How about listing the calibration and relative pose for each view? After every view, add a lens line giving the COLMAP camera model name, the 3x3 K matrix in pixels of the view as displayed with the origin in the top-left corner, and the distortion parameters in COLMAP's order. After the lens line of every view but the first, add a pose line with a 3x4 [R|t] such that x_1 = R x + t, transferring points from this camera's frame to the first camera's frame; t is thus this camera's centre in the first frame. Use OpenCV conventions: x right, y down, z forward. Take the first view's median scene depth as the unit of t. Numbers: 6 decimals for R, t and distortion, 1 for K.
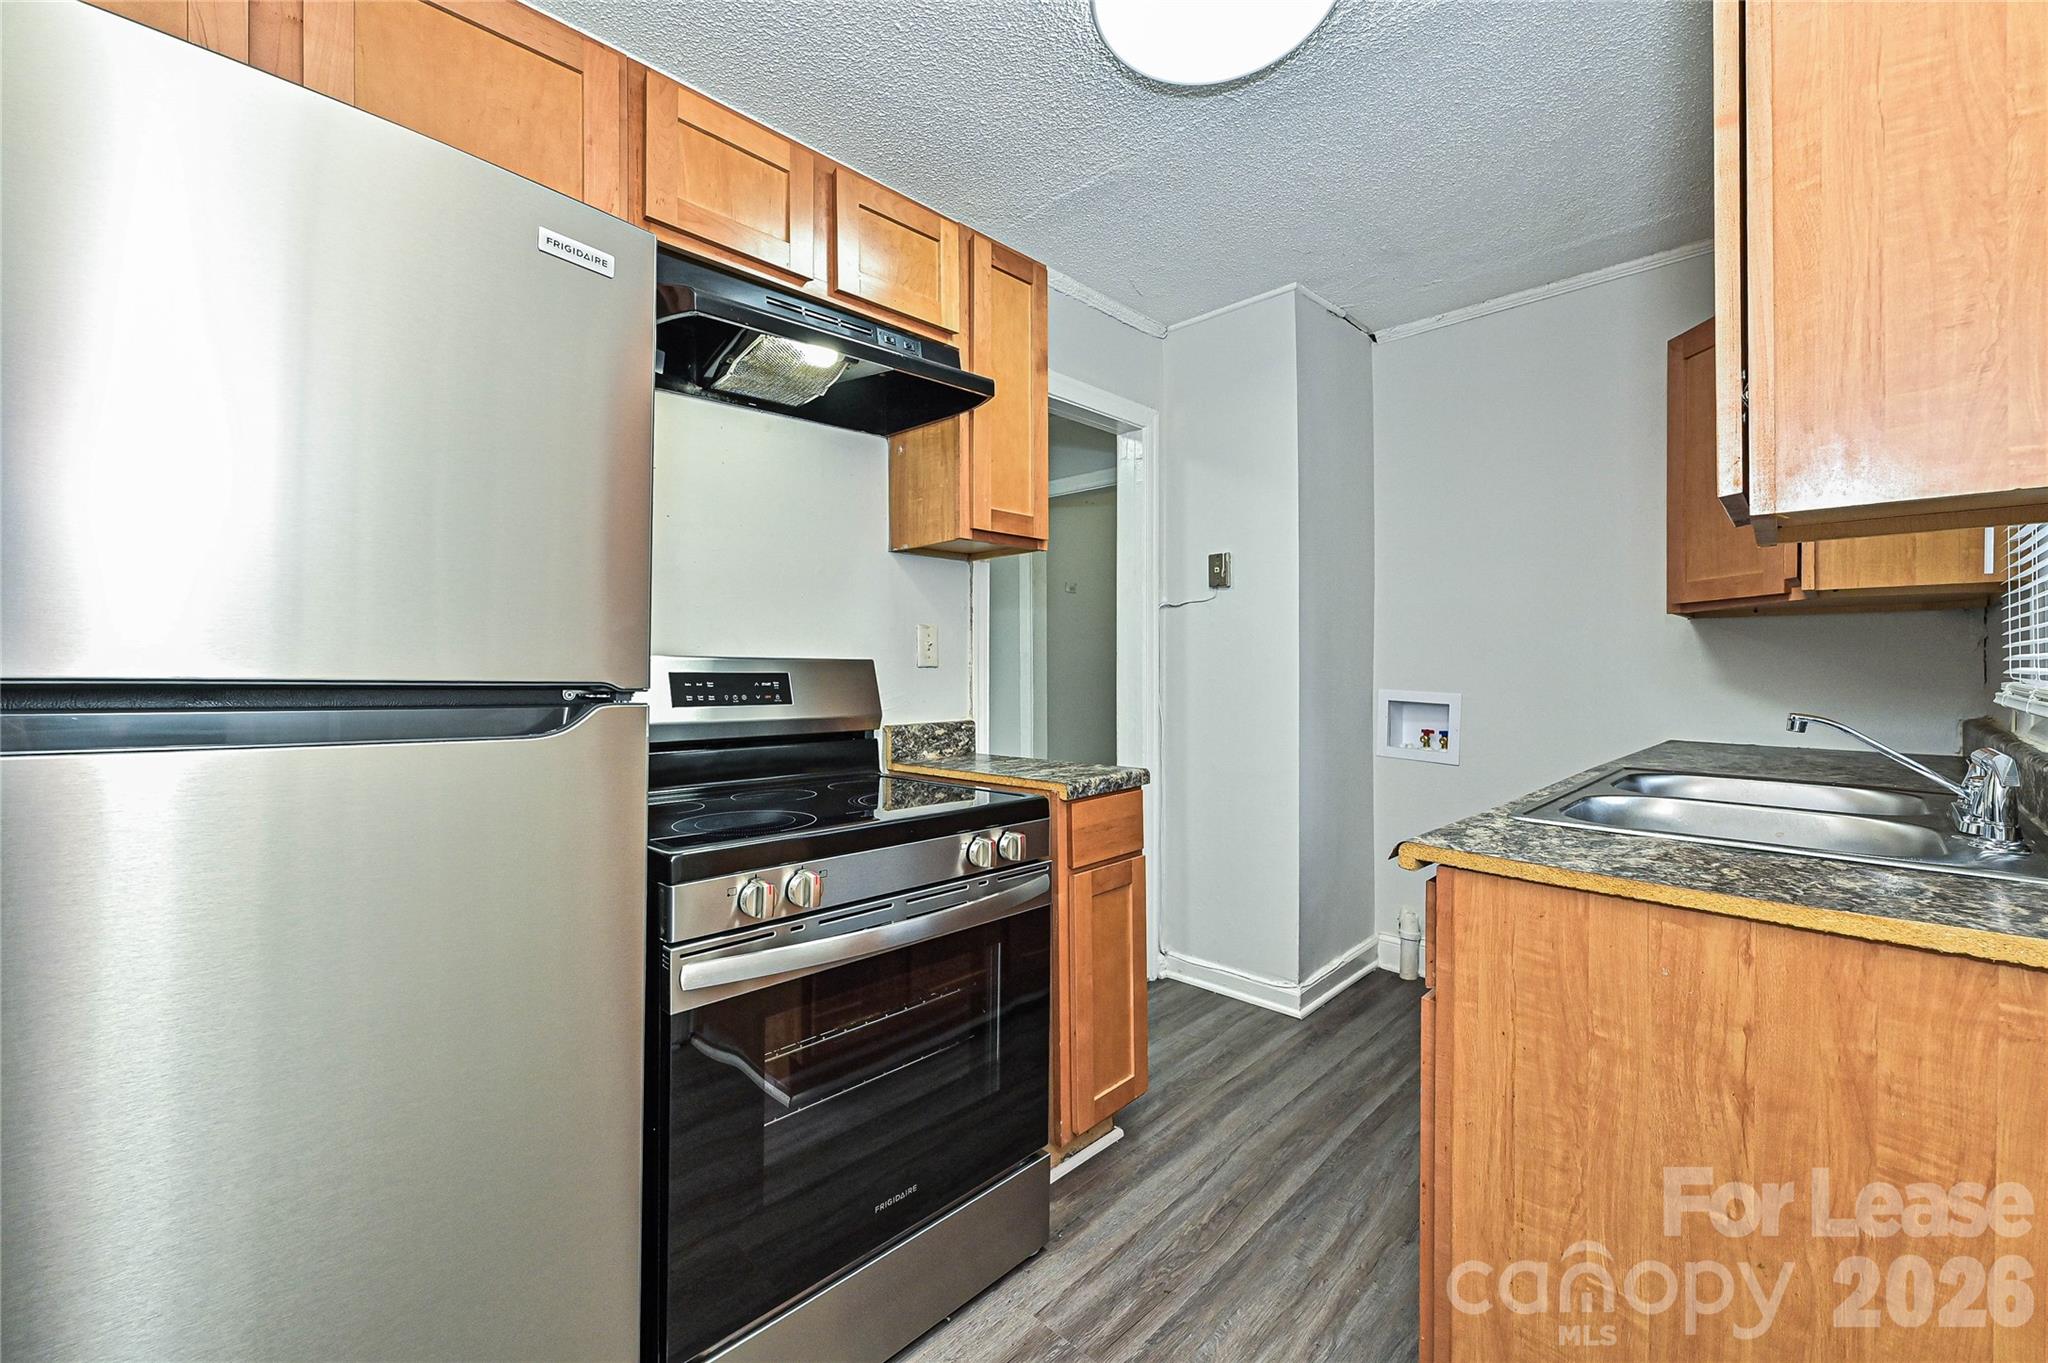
lens RADIAL K [[817.6, 0, 1021.9], [0, 817.6, 678.8], [0, 0, 1]] dist [-0.003707, 0.000845]
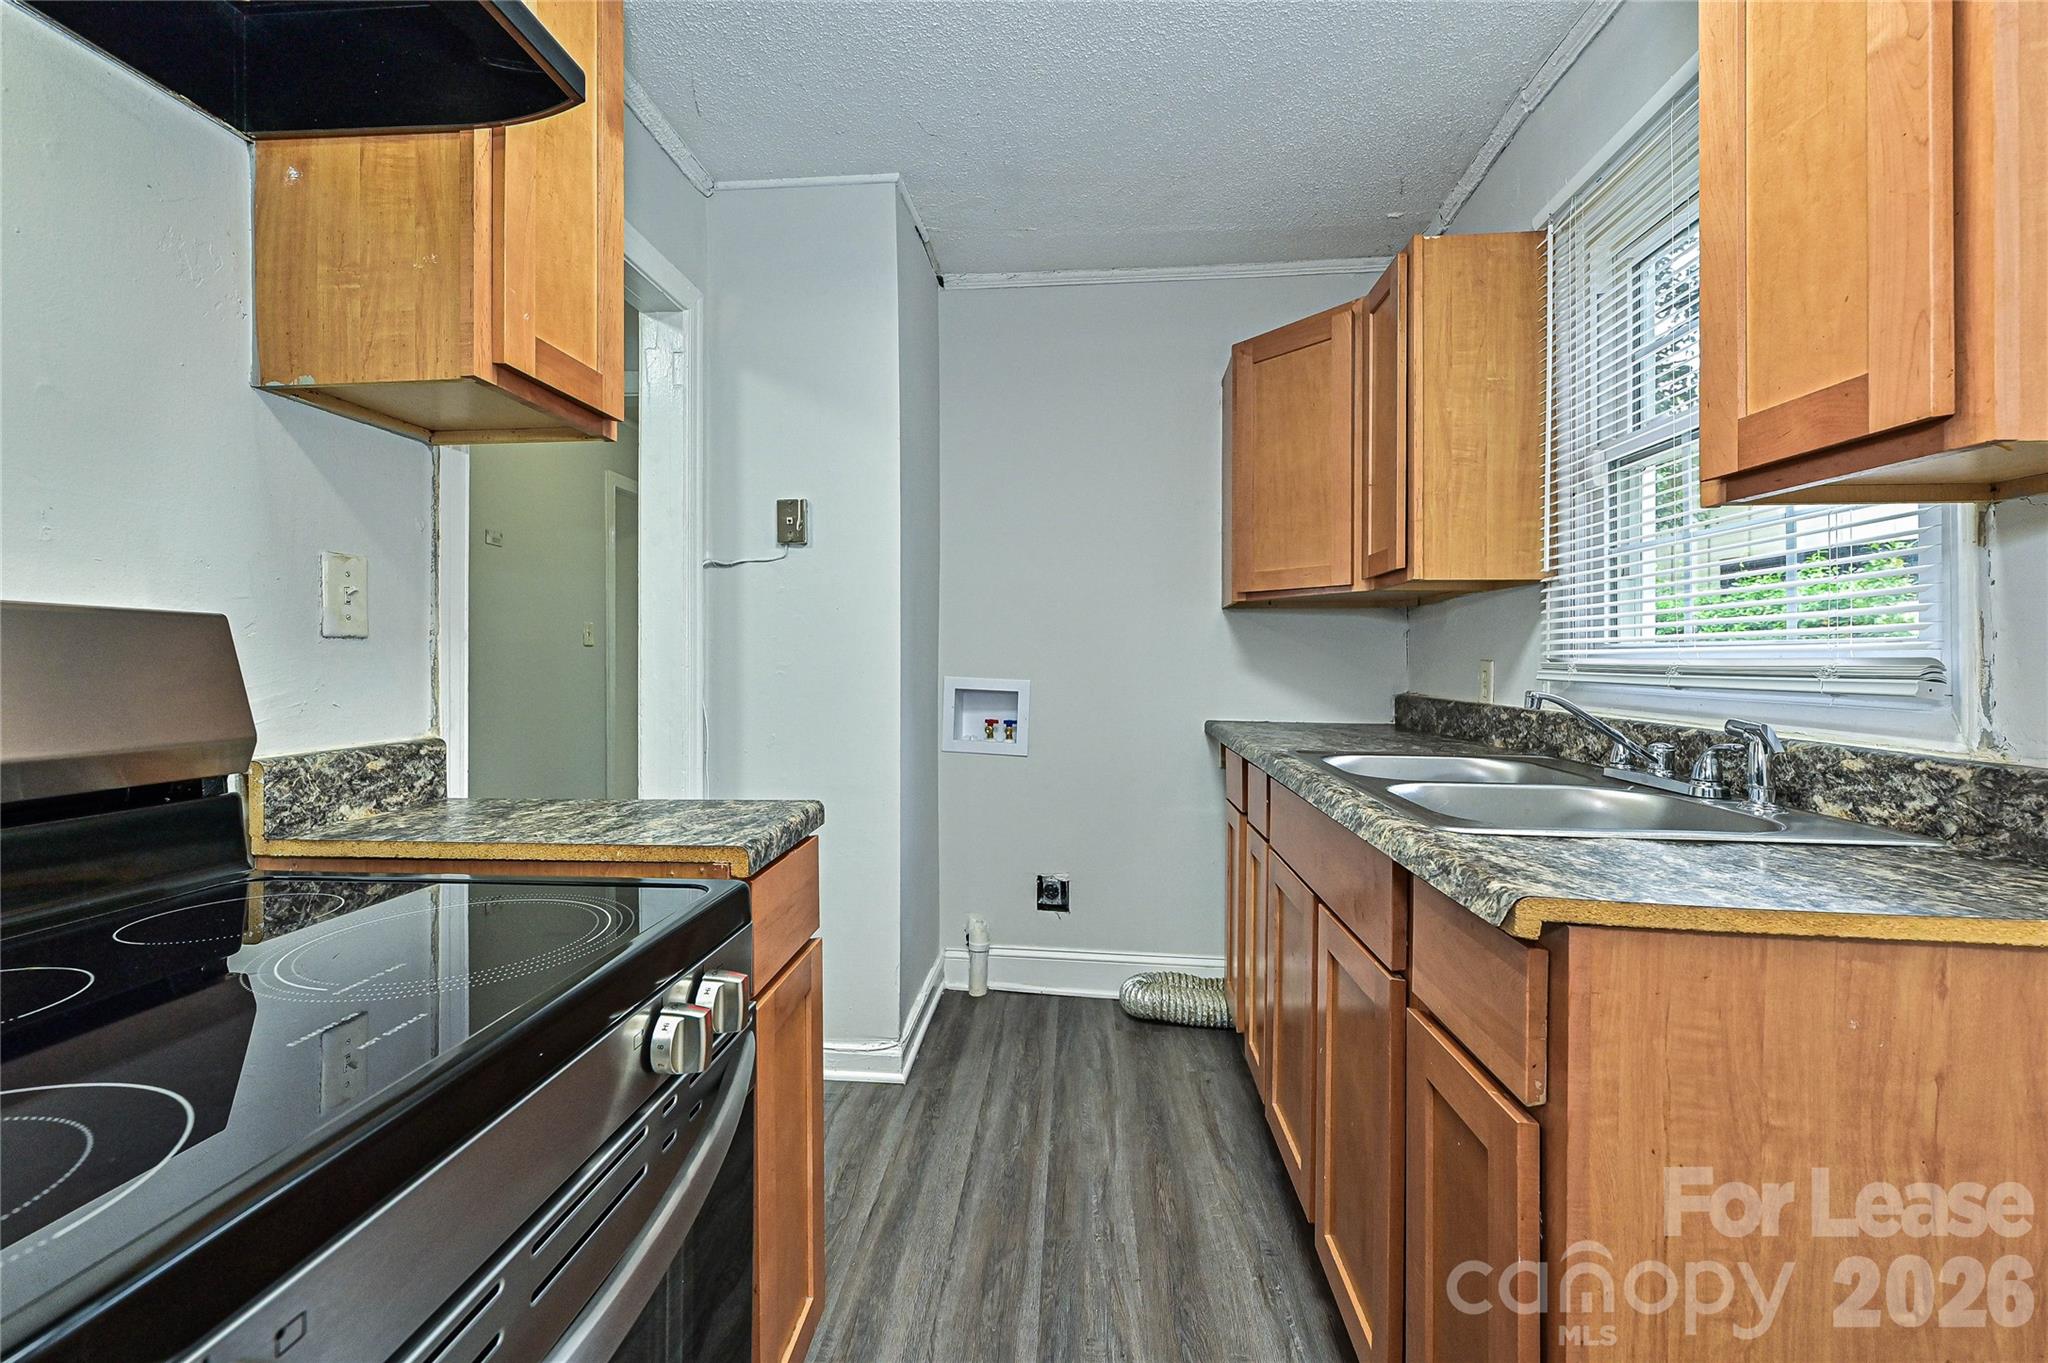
lens RADIAL K [[817.6, 0, 968.8], [0, 817.6, 666.6], [0, 0, 1]] dist [-0.003707, 0.000845]
pose [[0.771201, -0.000124, 0.636592, -0.154711], [0.004132, 0.999980, -0.004810, 0.008665], [-0.636578, 0.006340, 0.771186, 0.412246]]
